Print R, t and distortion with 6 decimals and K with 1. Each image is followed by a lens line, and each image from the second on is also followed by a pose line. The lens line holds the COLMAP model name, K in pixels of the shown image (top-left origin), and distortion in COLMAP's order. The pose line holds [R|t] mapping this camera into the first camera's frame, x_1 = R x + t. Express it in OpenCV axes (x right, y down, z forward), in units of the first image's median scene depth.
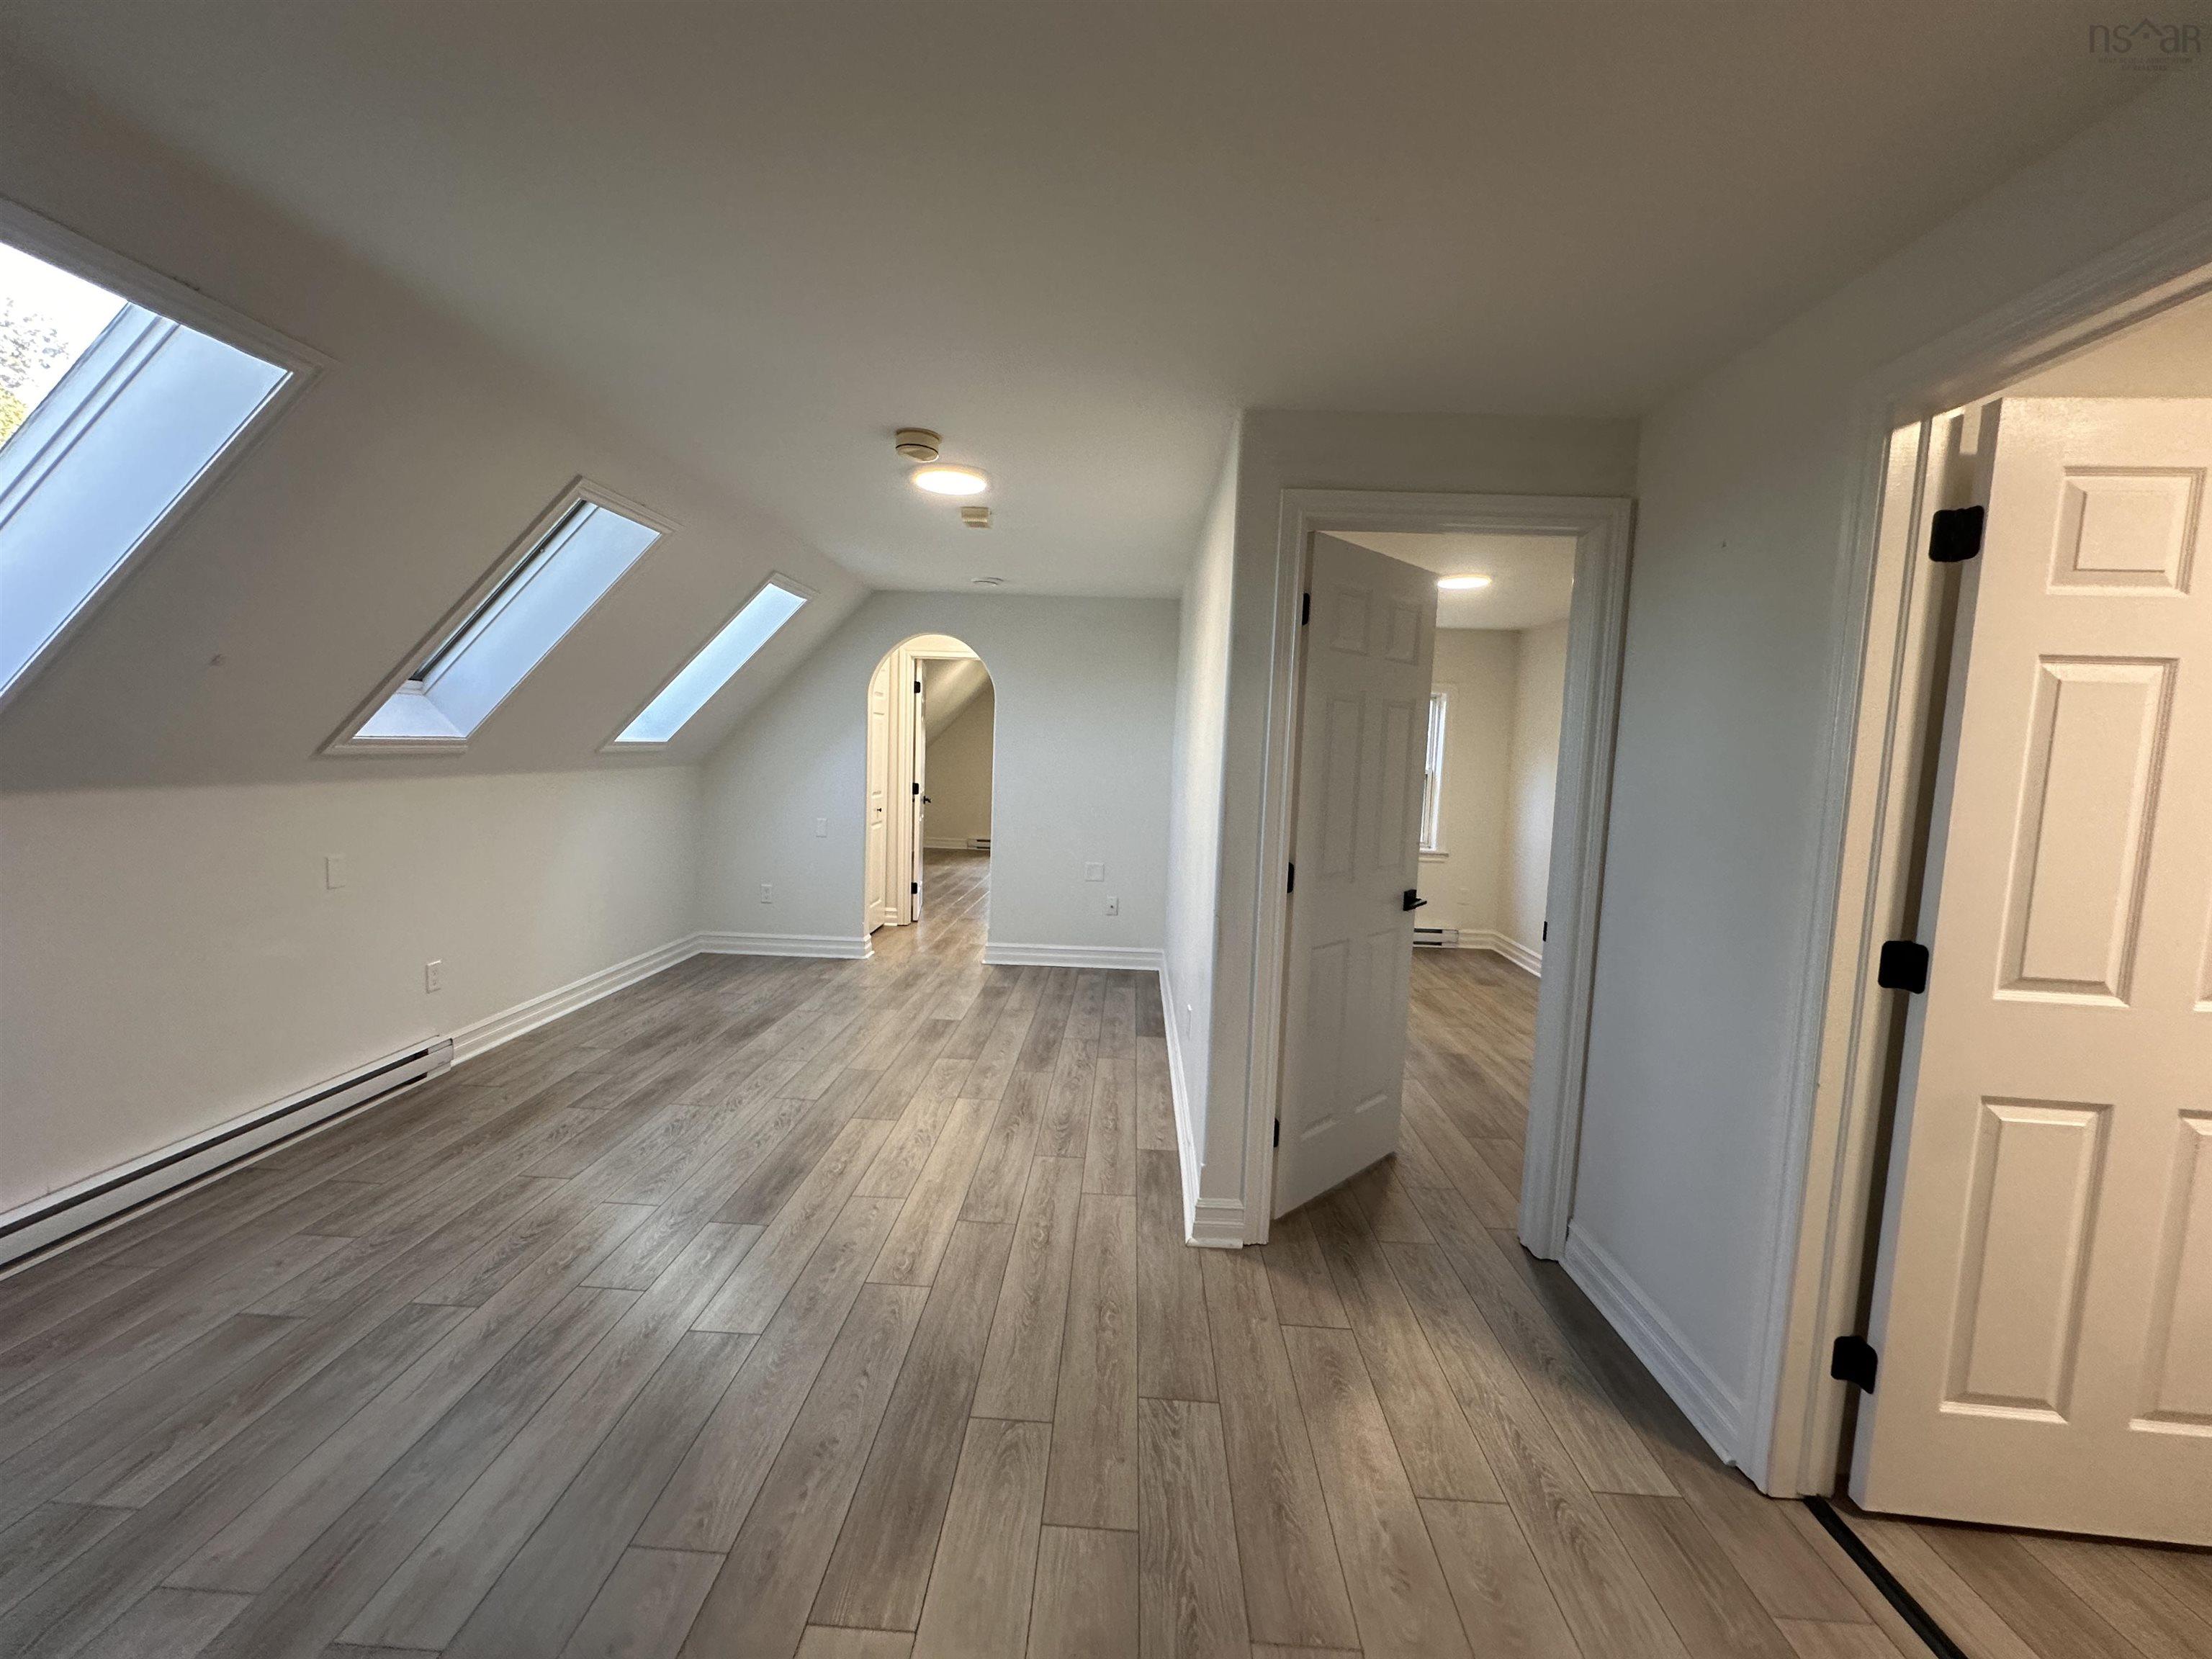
lens RADIAL K [[883.2, 0, 1097.5], [0, 883.2, 829.0], [0, 0, 1]] dist [-0.004215, -0.000347]
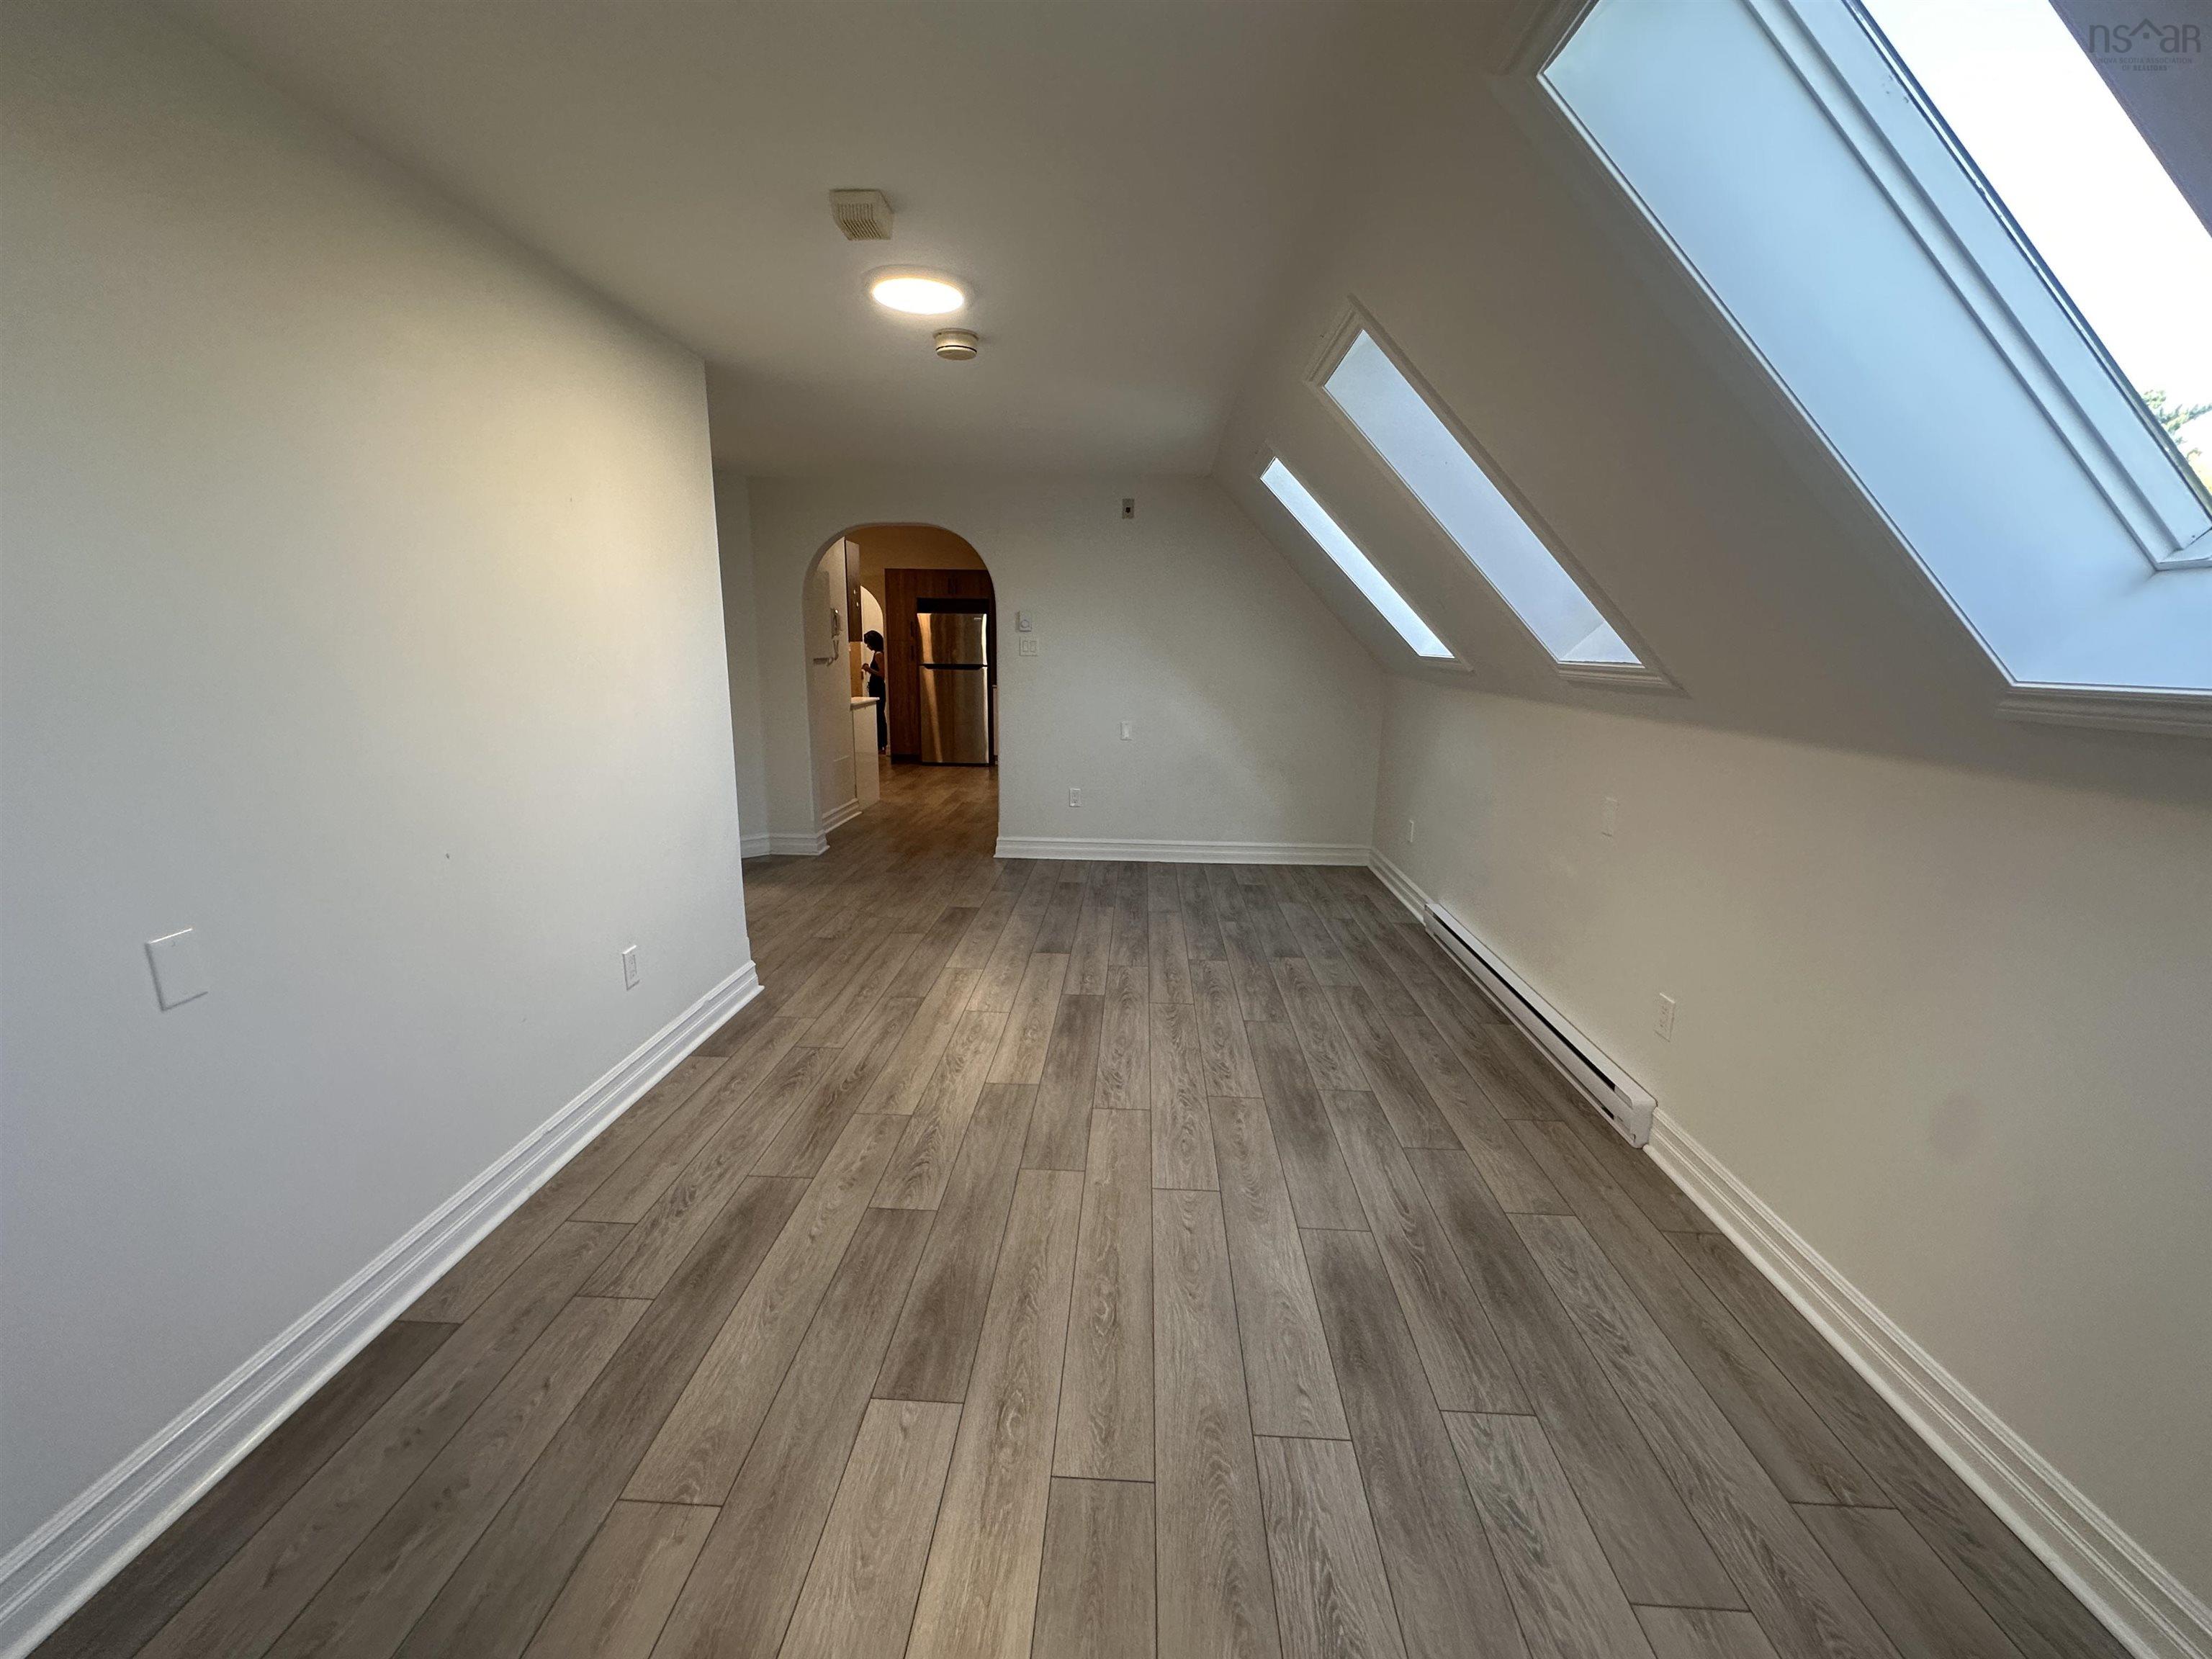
lens RADIAL K [[883.2, 0, 1105.3], [0, 883.2, 831.1], [0, 0, 1]] dist [-0.004215, -0.000347]
pose [[-0.998607, -0.051763, -0.010194, -0.324767], [-0.052431, 0.952281, 0.300685, -0.172253], [-0.005856, 0.300801, -0.953669, 1.763632]]
